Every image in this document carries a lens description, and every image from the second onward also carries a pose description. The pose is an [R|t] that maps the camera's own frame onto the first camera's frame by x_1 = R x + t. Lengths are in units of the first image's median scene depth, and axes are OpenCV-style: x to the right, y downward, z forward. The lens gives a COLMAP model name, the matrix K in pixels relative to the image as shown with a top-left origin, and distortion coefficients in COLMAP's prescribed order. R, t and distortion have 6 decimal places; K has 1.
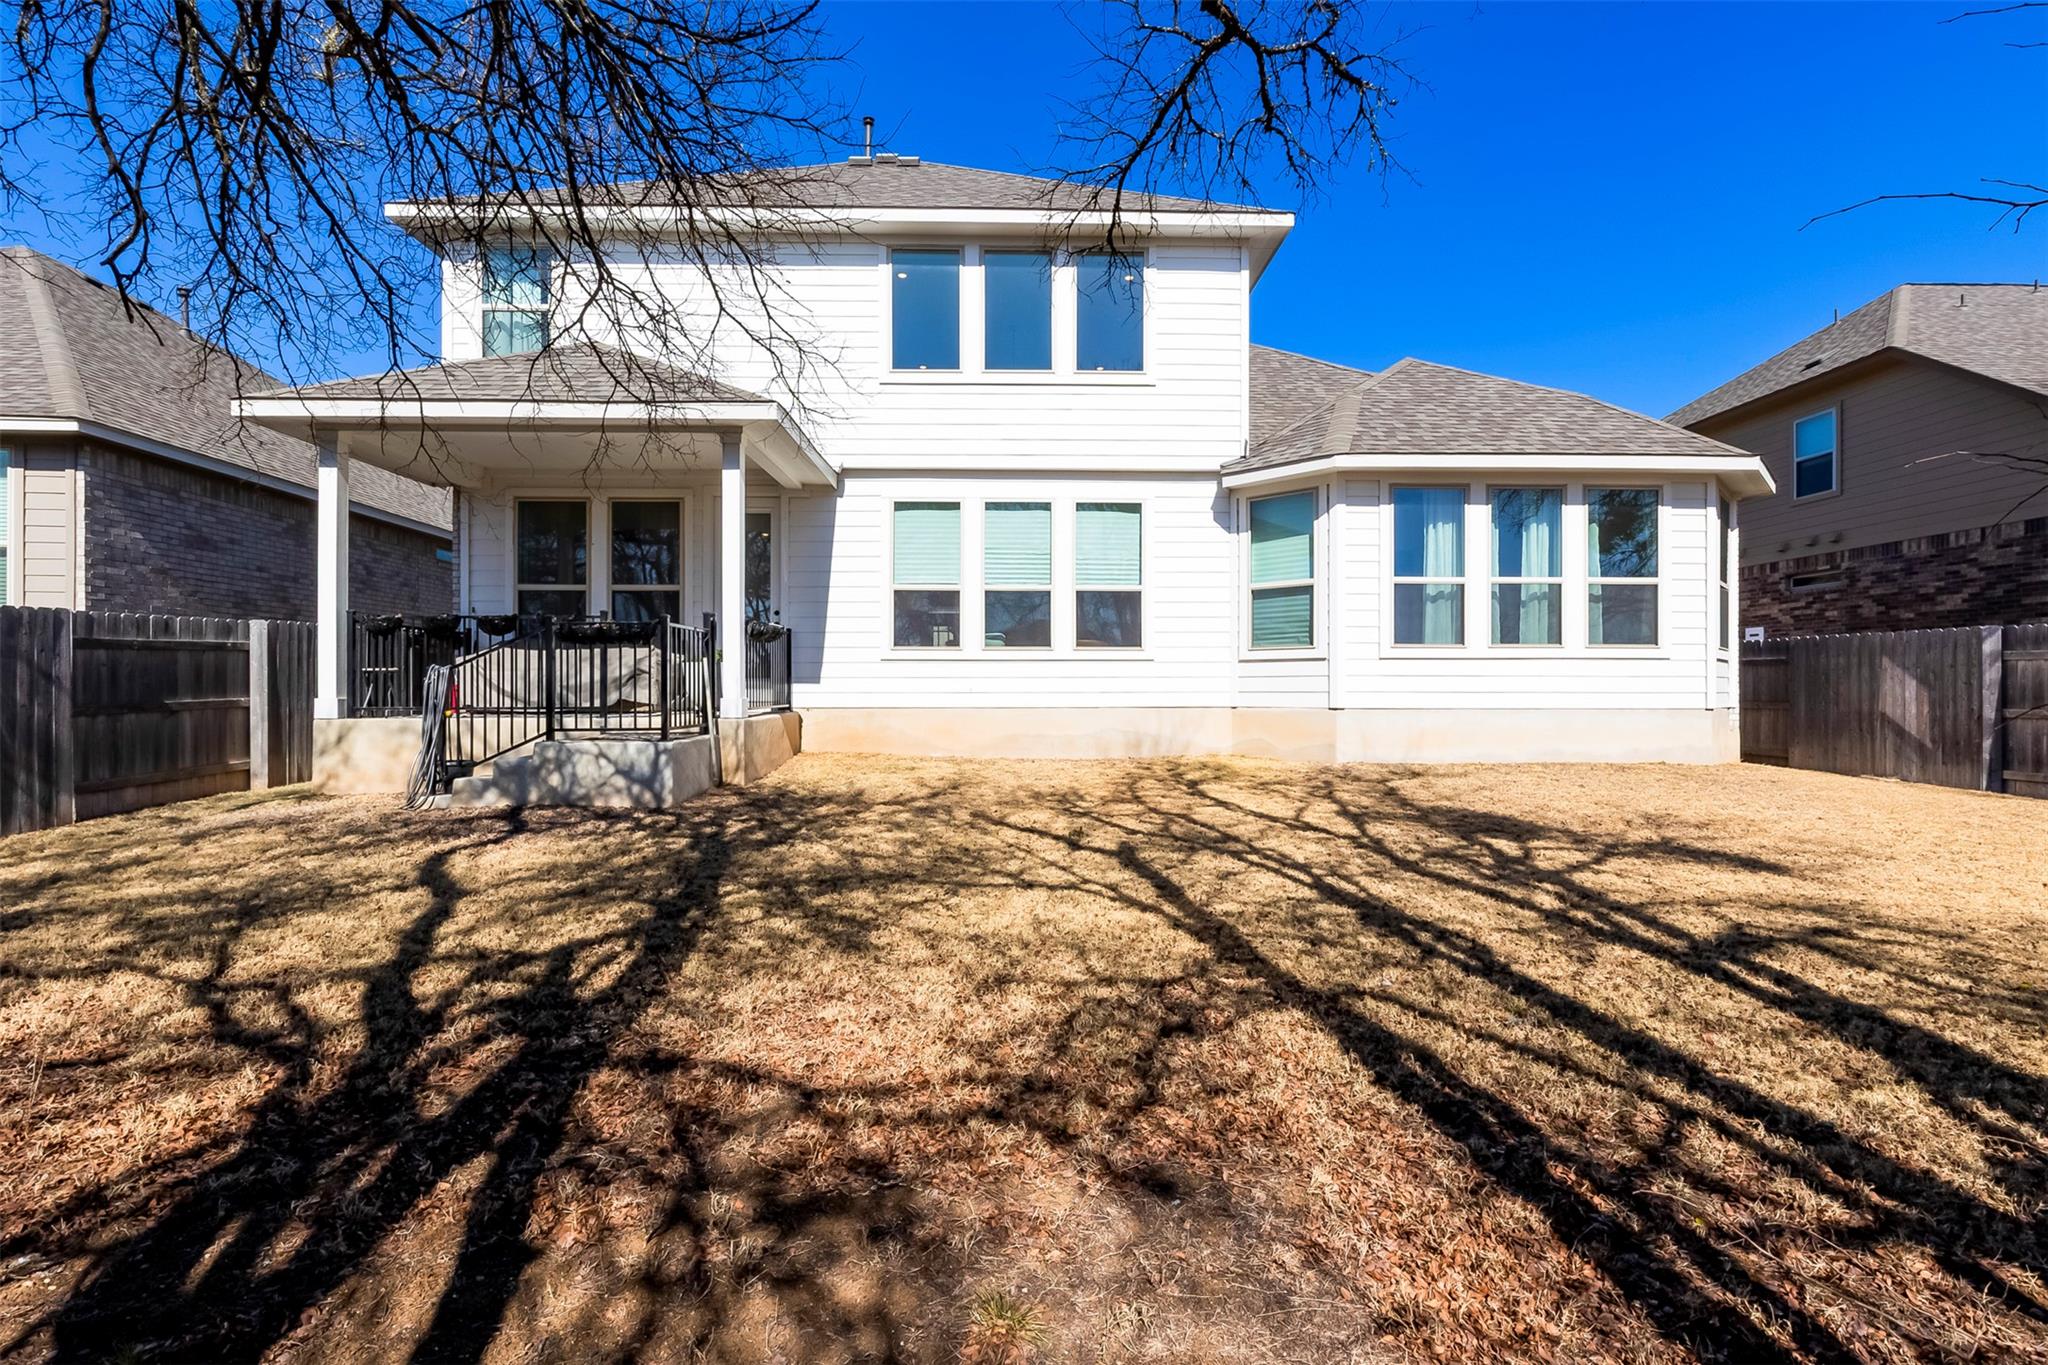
lens RADIAL K [[929.5, 0, 1021.0], [0, 929.5, 690.0], [0, 0, 1]] dist [0.002444, -0.001344]
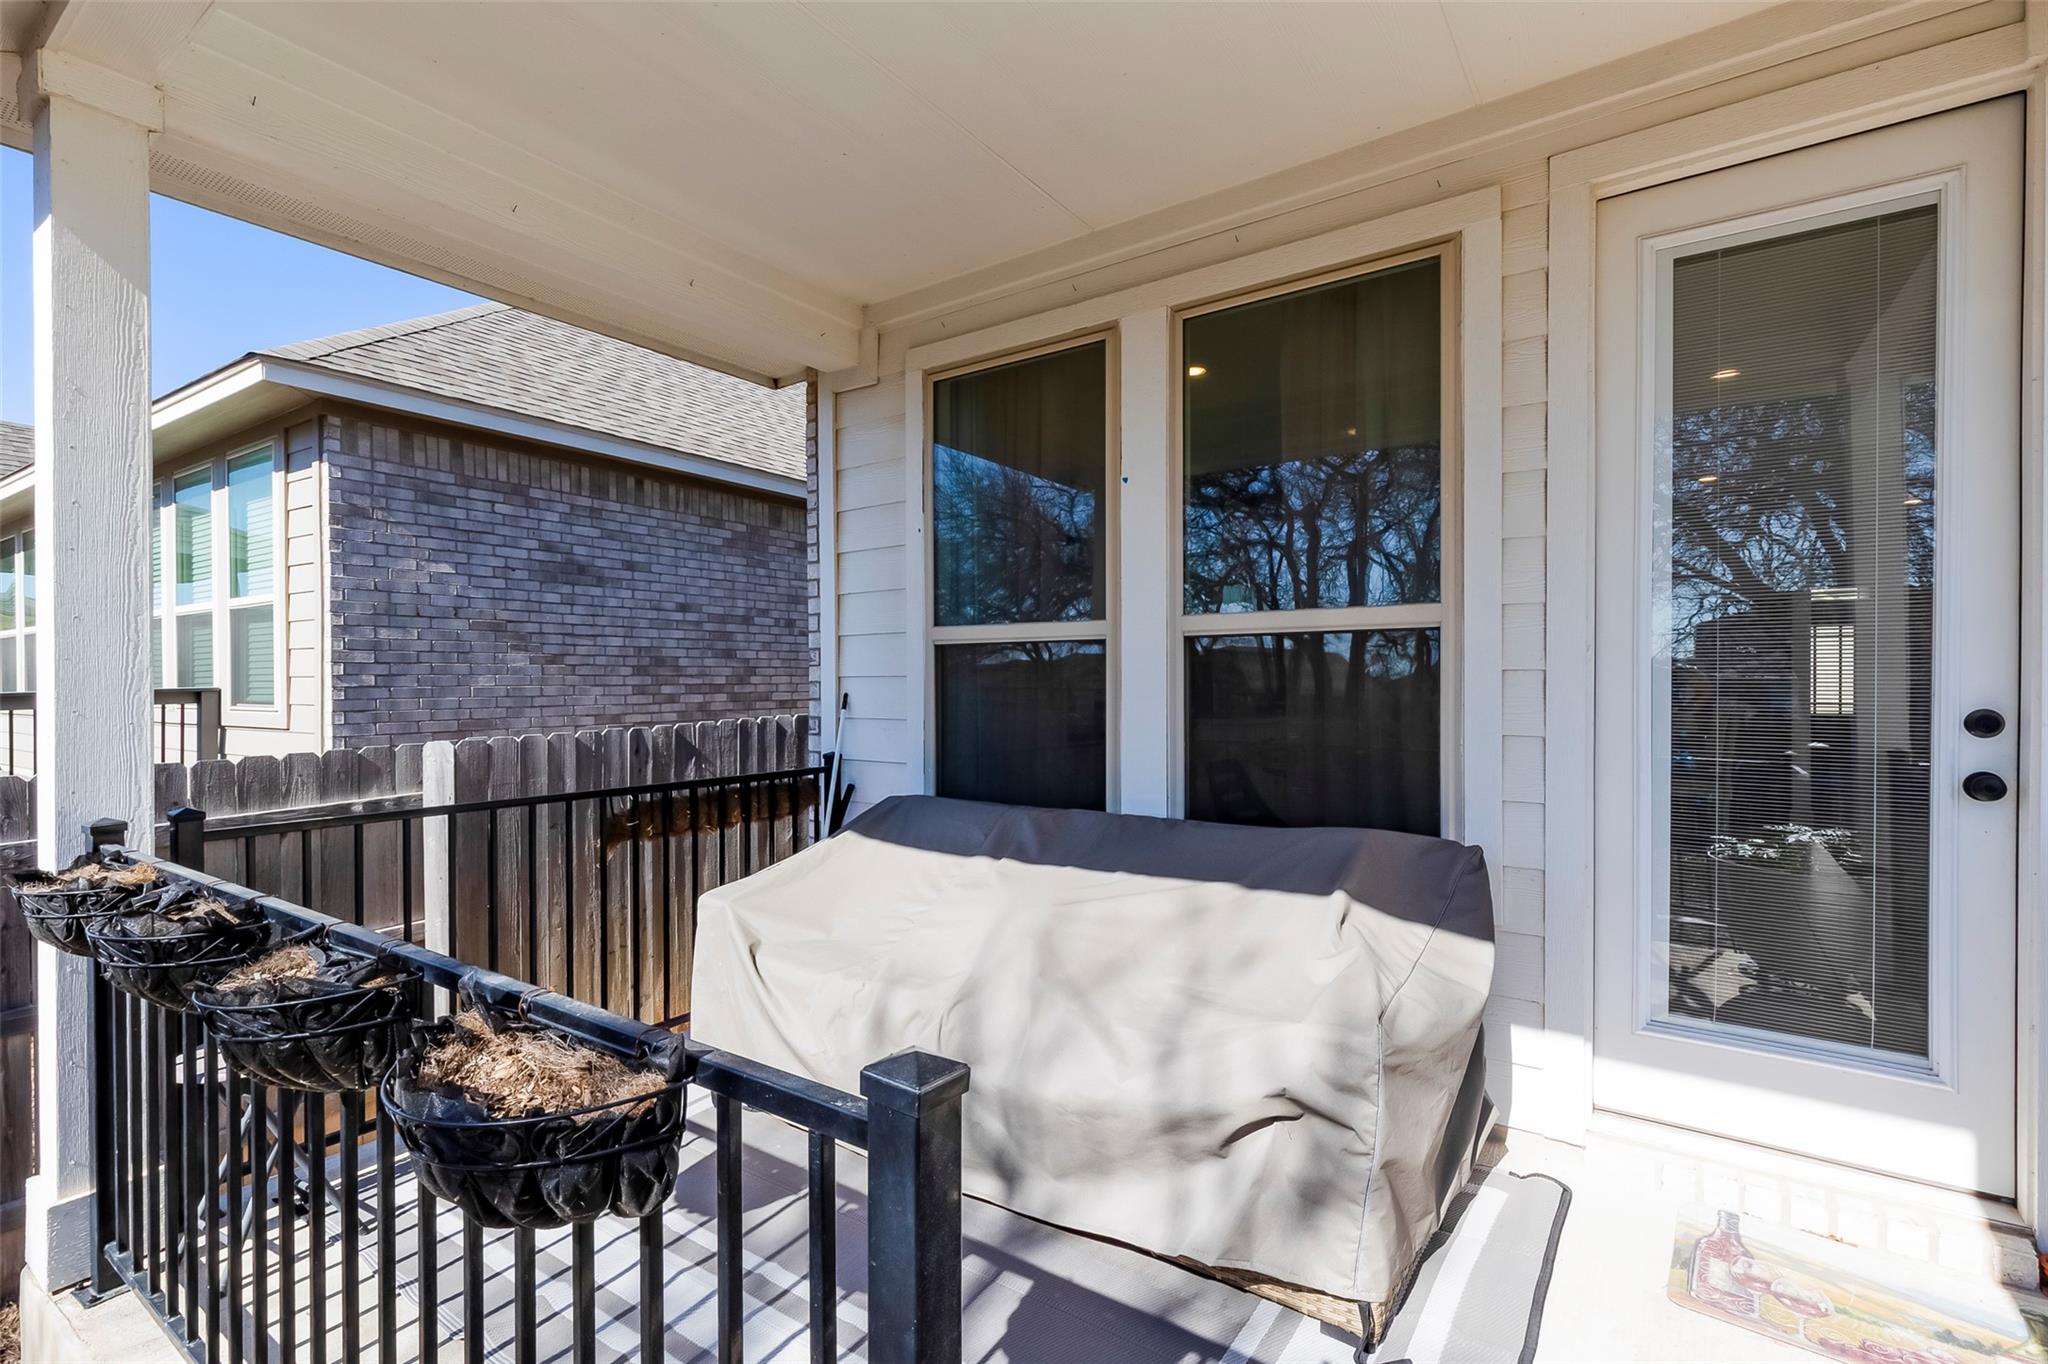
lens RADIAL K [[929.5, 0, 1024.7], [0, 929.5, 686.5], [0, 0, 1]] dist [0.002444, -0.001344]
pose [[0.803827, -0.002084, -0.594860, -0.311477], [0.007345, 0.999952, 0.006422, -0.093097], [0.594818, -0.009532, 0.803804, 0.745403]]
